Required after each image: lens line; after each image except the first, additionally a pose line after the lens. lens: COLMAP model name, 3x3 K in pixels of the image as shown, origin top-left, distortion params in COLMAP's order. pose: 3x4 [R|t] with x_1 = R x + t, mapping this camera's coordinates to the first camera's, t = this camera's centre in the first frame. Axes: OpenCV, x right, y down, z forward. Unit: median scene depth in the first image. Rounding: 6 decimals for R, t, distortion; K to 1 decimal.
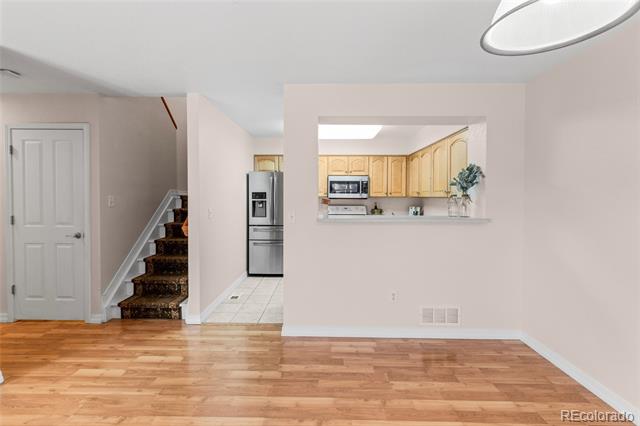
lens RADIAL K [[288.1, 0, 317.7], [0, 288.1, 203.0], [0, 0, 1]] dist [0.000879, 0.000042]
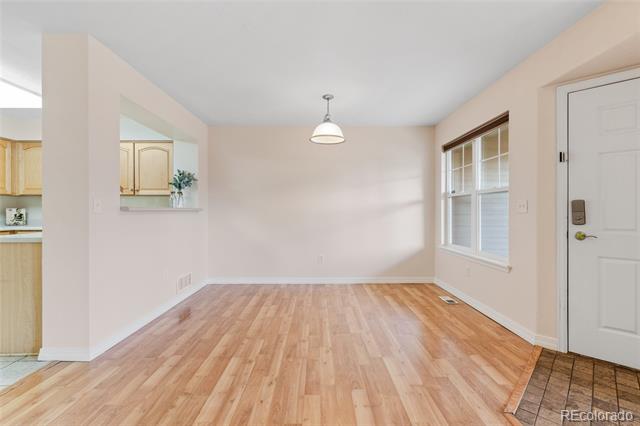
lens RADIAL K [[288.1, 0, 319.9], [0, 288.1, 211.5], [0, 0, 1]] dist [0.000879, 0.000042]
pose [[-0.027102, -0.001690, 0.999631, -0.819568], [0.023866, 0.999712, 0.002338, 0.070834], [-0.999348, 0.023921, -0.027054, 0.365238]]
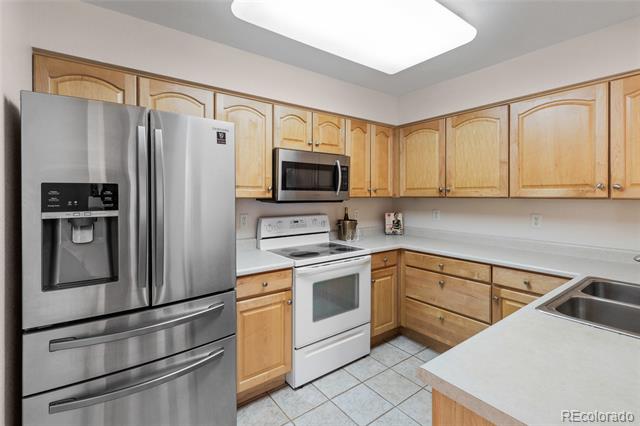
lens RADIAL K [[288.1, 0, 310.6], [0, 288.1, 195.3], [0, 0, 1]] dist [0.000879, 0.000042]
pose [[0.808638, -0.005262, 0.588282, -0.297710], [0.018173, 0.999706, -0.016038, -0.031589], [-0.588025, 0.023660, 0.808497, 1.082361]]
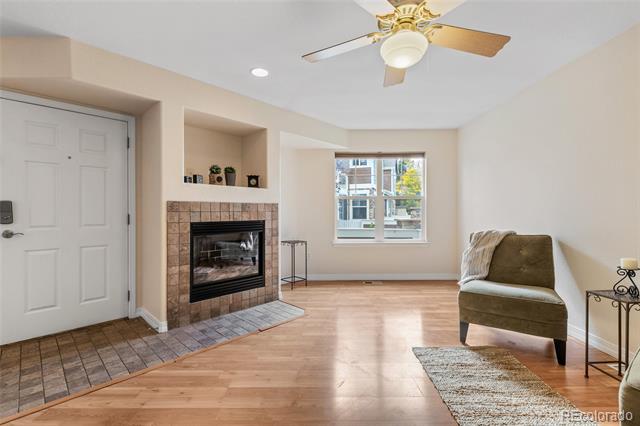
lens RADIAL K [[288.1, 0, 317.9], [0, 288.1, 211.5], [0, 0, 1]] dist [0.000879, 0.000042]
pose [[-0.999744, -0.000925, -0.022623, -0.936017], [-0.001461, 0.999718, 0.023722, 0.068361], [0.022595, 0.023749, -0.999463, 0.491940]]
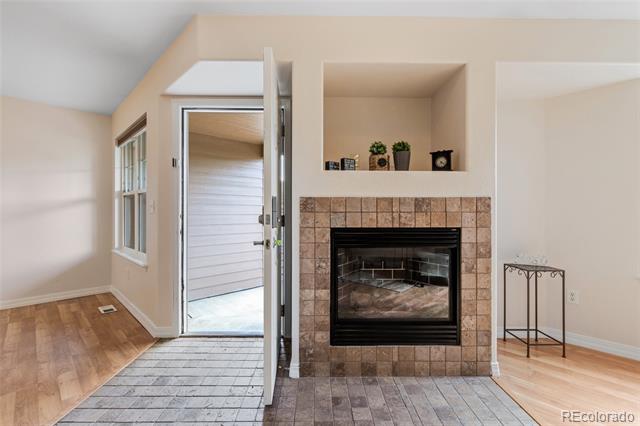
lens RADIAL K [[288.1, 0, 318.7], [0, 288.1, 212.6], [0, 0, 1]] dist [0.000879, 0.000042]
pose [[-0.725166, -0.004130, 0.688561, -0.962431], [0.013653, 0.999699, 0.020375, 0.079362], [-0.688438, 0.024176, -0.724892, 0.033378]]
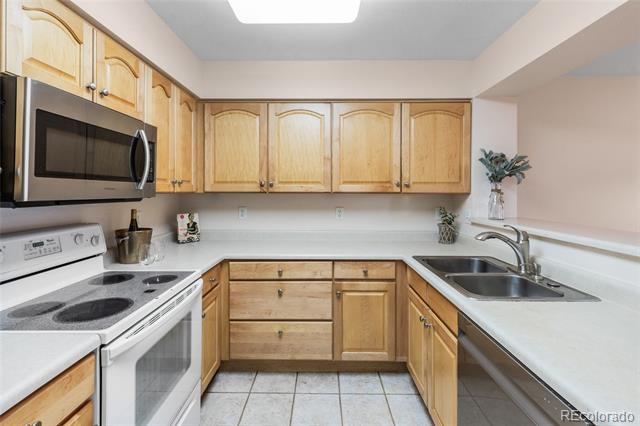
lens RADIAL K [[305.5, 0, 317.3], [0, 305.5, 194.6], [0, 0, 1]] dist [0.026241, 0.000919]
pose [[0.008636, -0.018590, 0.999790, -0.268461], [0.019667, 0.999637, 0.018417, -0.038836], [-0.999769, 0.019504, 0.008999, 1.405411]]
